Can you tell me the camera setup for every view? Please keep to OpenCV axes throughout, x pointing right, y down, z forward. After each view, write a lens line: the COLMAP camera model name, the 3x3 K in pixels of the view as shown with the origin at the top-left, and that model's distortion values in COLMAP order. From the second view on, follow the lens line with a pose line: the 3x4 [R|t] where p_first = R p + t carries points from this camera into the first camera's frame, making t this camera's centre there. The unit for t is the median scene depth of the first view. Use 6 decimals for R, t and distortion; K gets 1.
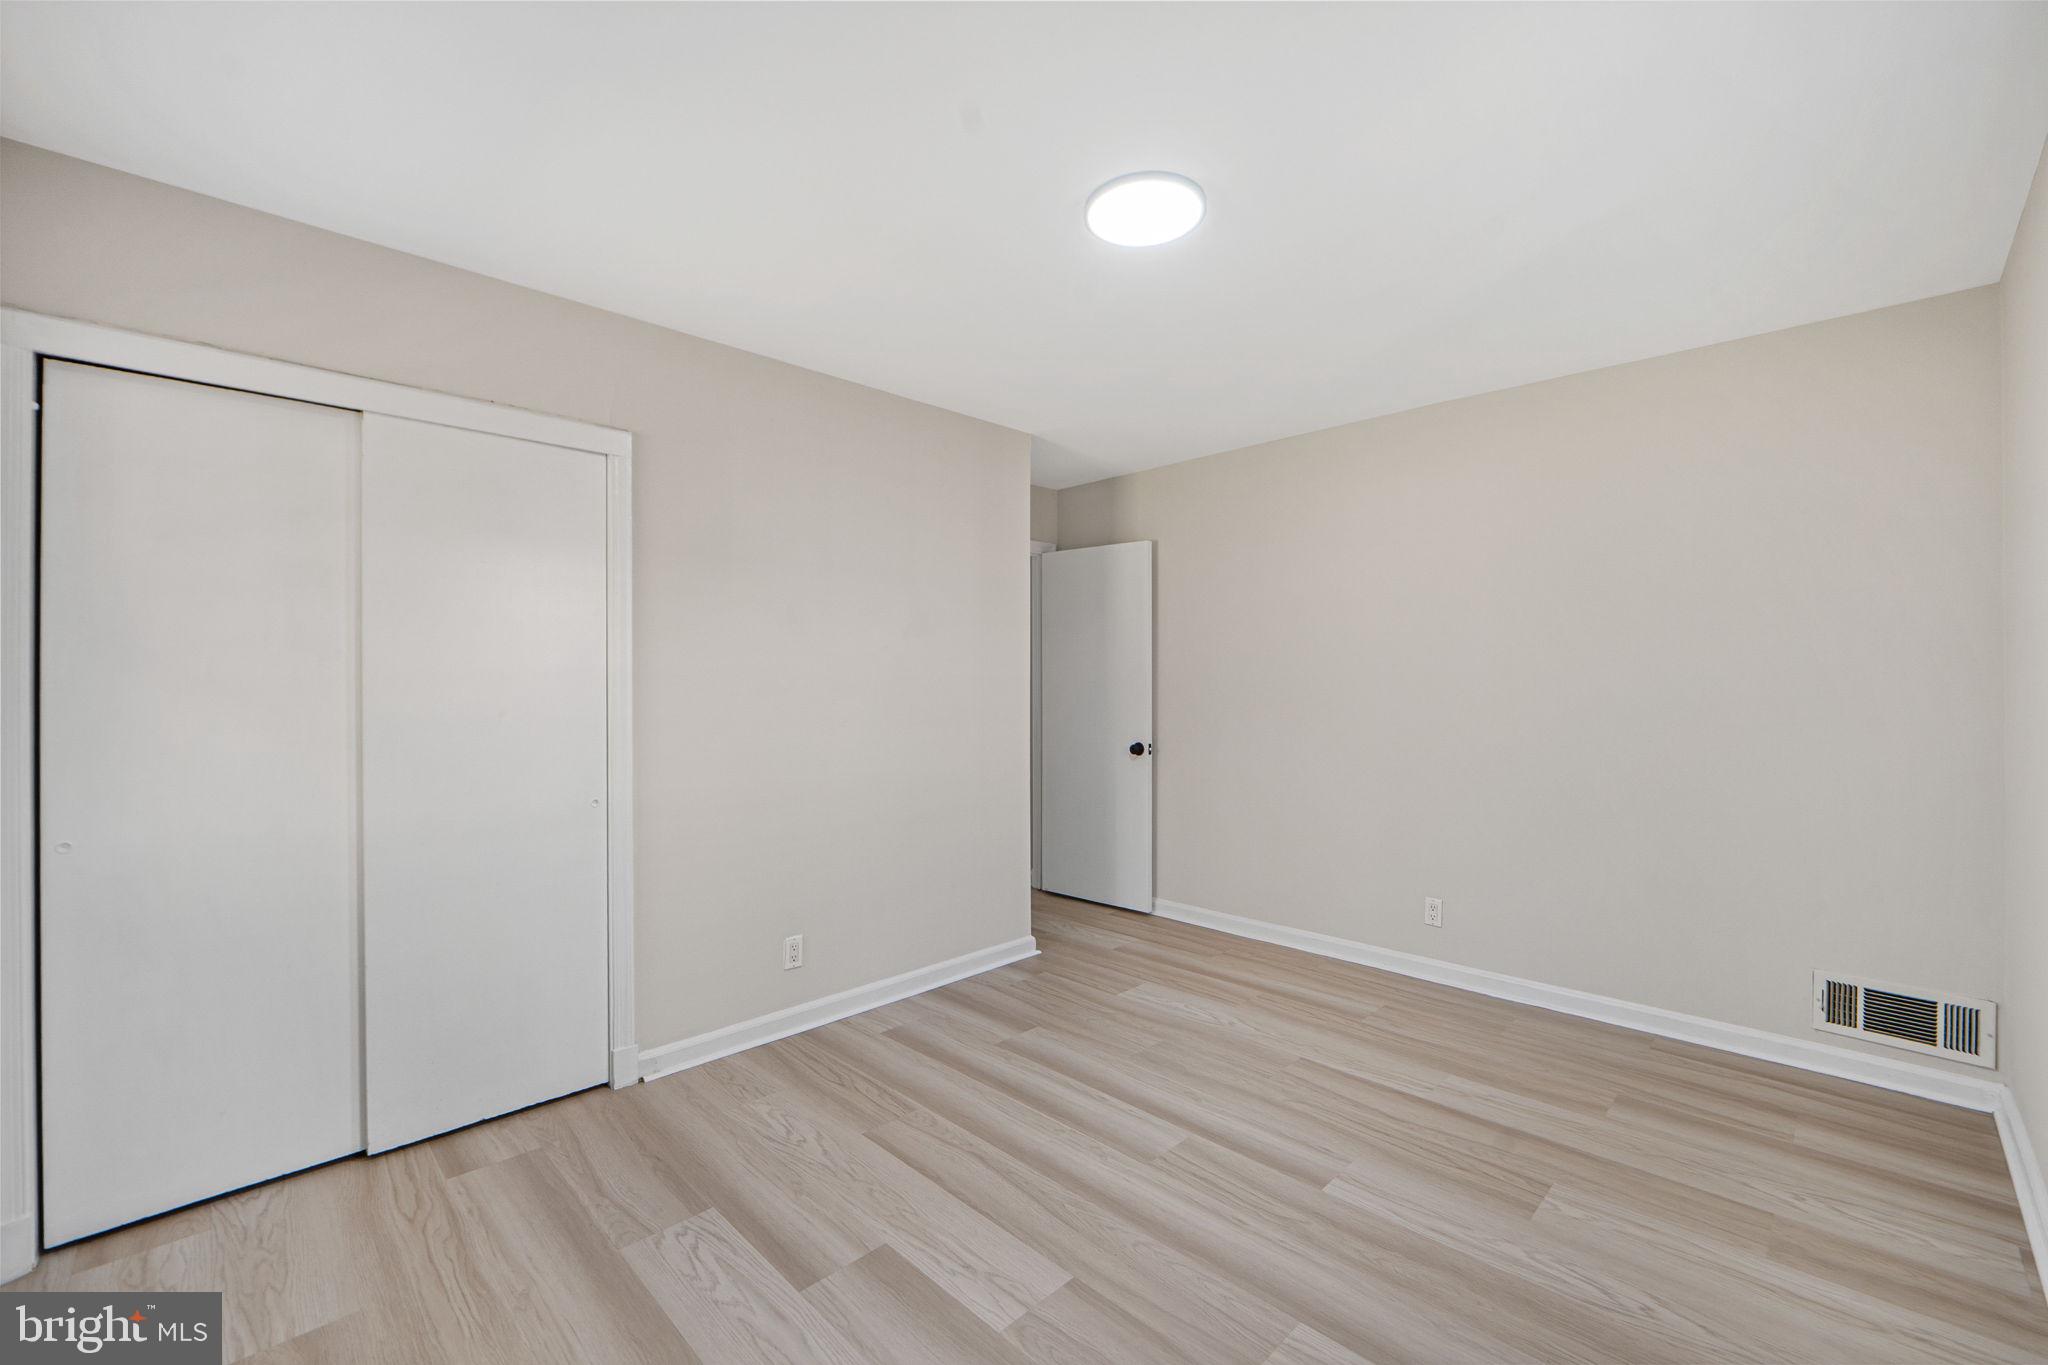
lens RADIAL K [[839.0, 0, 1025.3], [0, 839.0, 684.3], [0, 0, 1]] dist [0.000342, -0.000006]
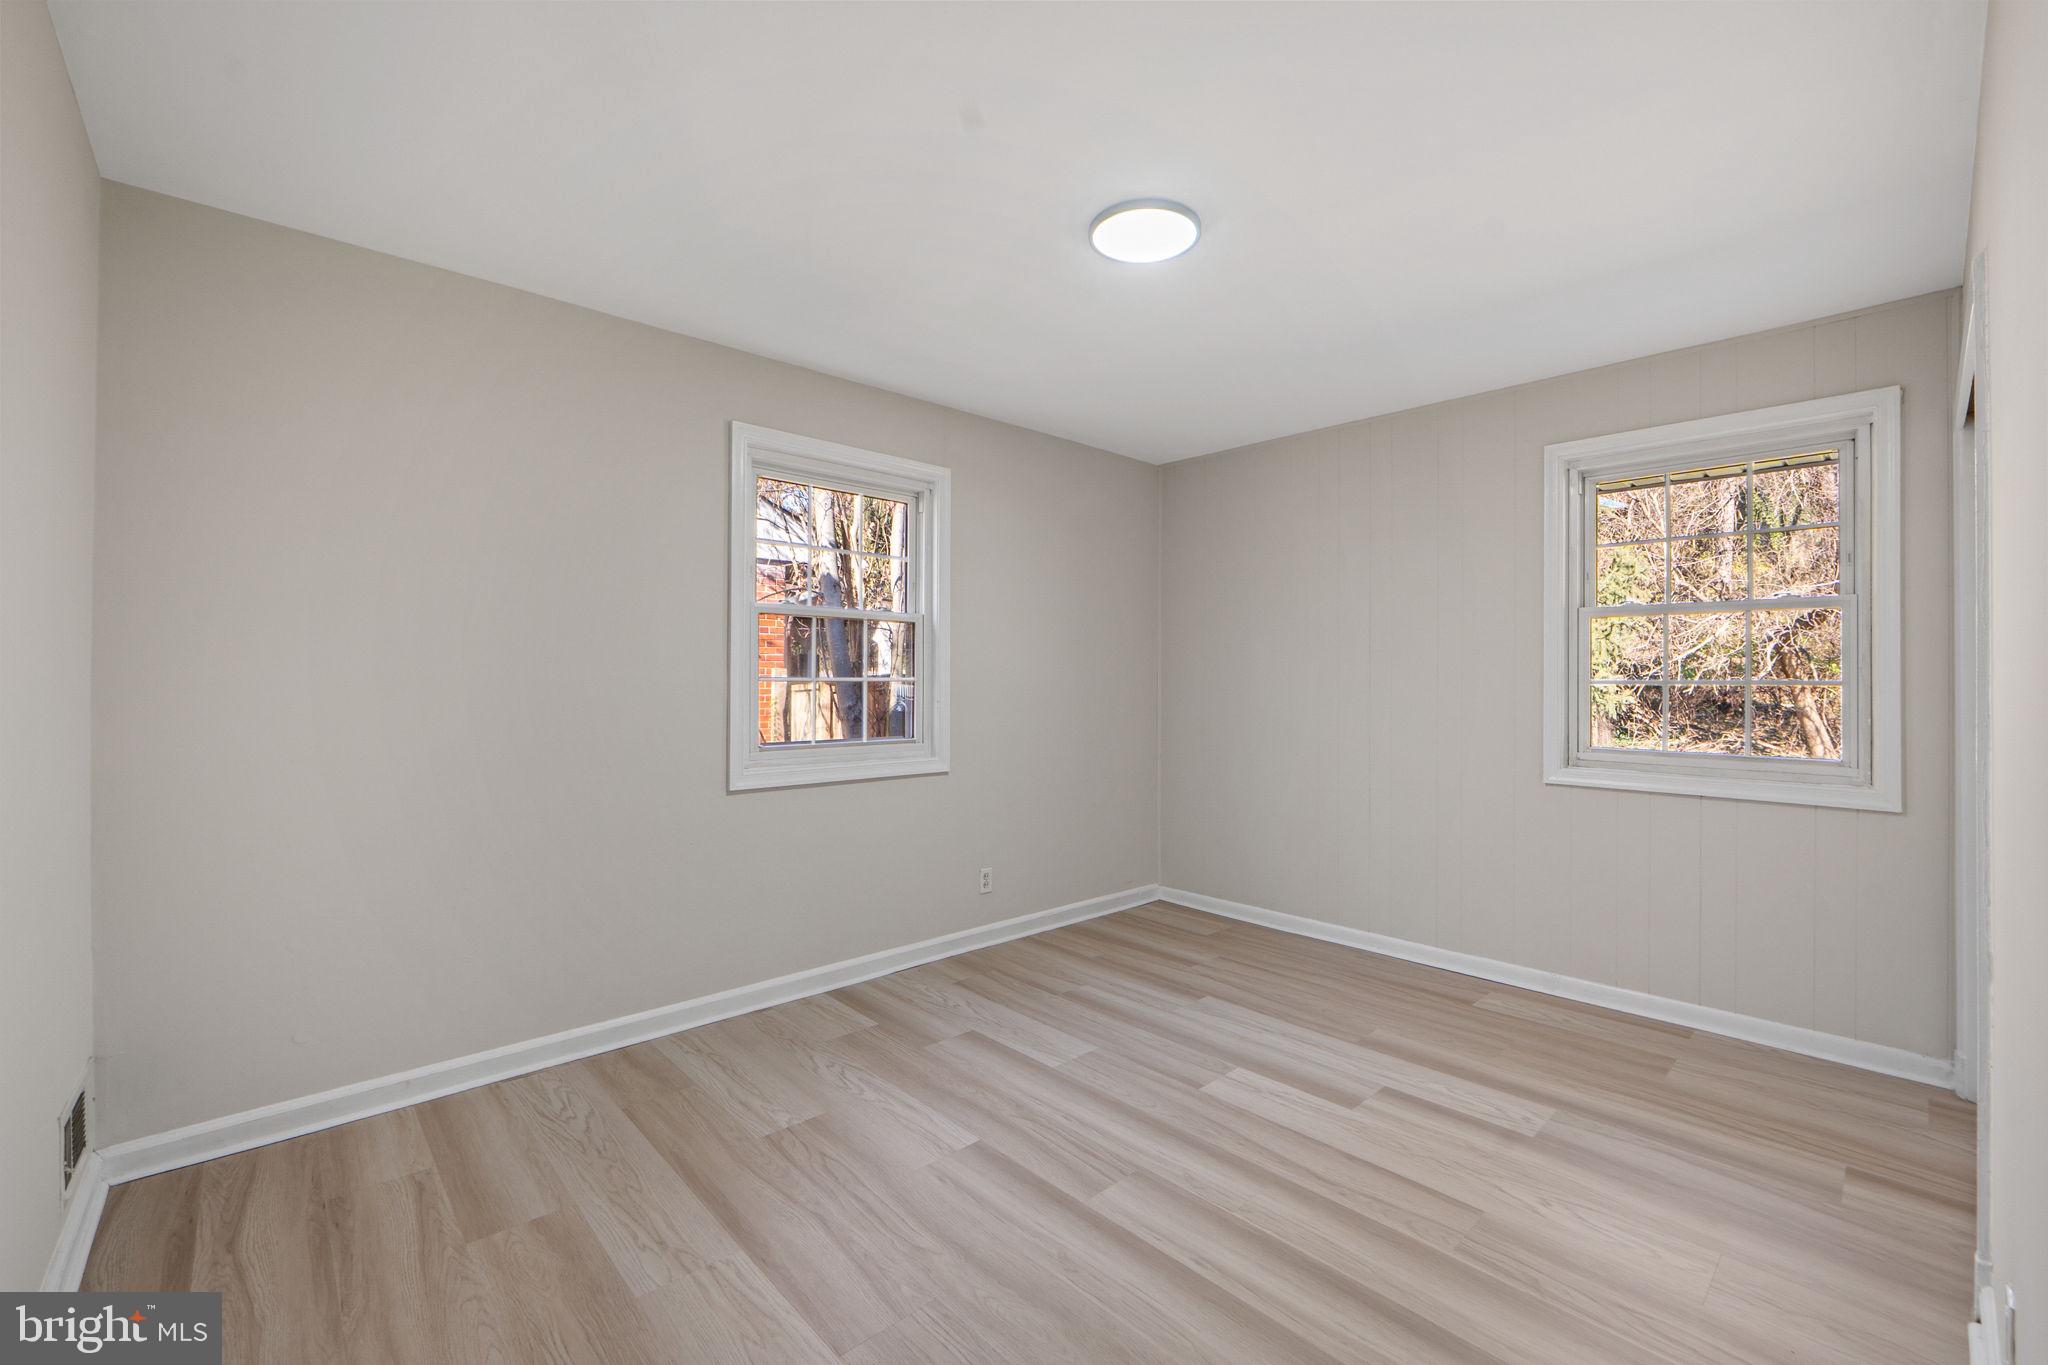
lens RADIAL K [[839.0, 0, 1022.8], [0, 839.0, 681.7], [0, 0, 1]] dist [0.000342, -0.000006]
pose [[-0.999347, -0.000597, 0.036140, 0.269374], [-0.000613, 1.000000, -0.000418, 0.016421], [-0.036140, -0.000440, -0.999347, 2.151579]]
